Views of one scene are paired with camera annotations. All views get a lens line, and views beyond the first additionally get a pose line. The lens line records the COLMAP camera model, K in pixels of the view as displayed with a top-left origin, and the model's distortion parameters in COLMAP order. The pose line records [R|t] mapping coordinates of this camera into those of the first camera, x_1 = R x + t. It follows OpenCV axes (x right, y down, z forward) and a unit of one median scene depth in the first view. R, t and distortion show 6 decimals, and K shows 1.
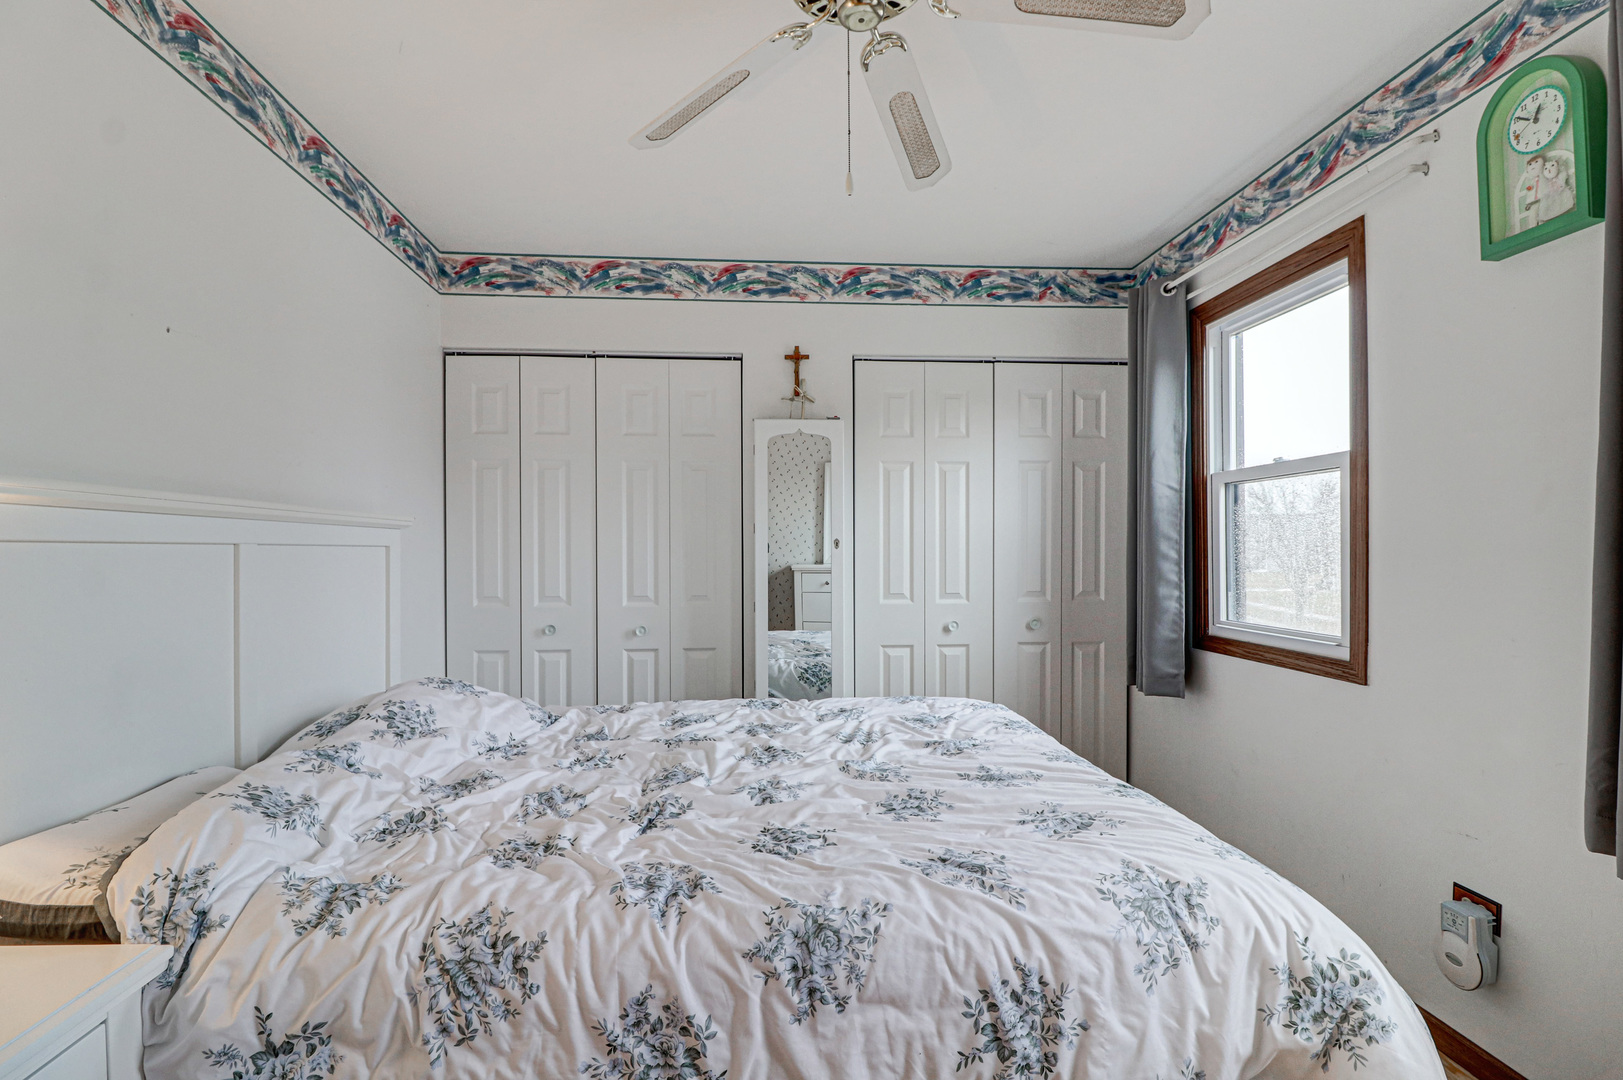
lens RADIAL K [[768.6, 0, 810.1], [0, 768.6, 546.6], [0, 0, 1]] dist [-0.004126, -0.011285]
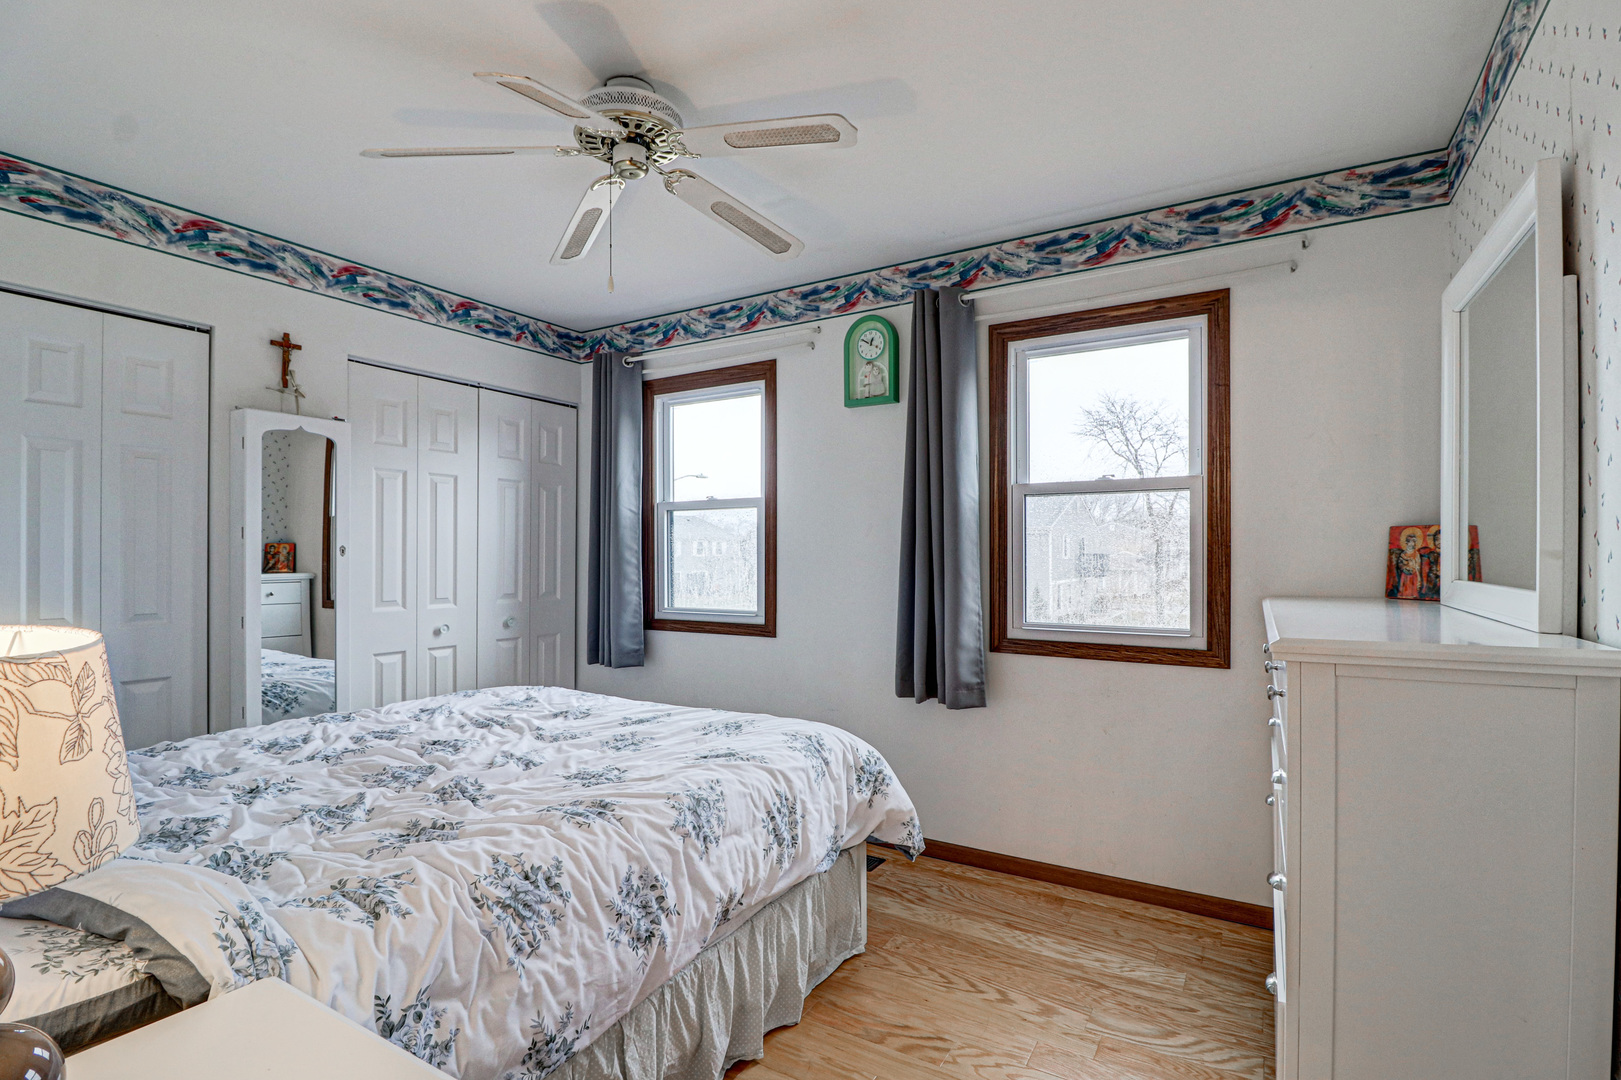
lens RADIAL K [[767.7, 0, 813.8], [0, 767.7, 545.8], [0, 0, 1]] dist [-0.004126, -0.011285]
pose [[0.576167, 0.013002, 0.817228, -0.671824], [-0.003163, 0.999901, -0.013679, 0.002159], [-0.817326, 0.005297, 0.576152, -0.050640]]
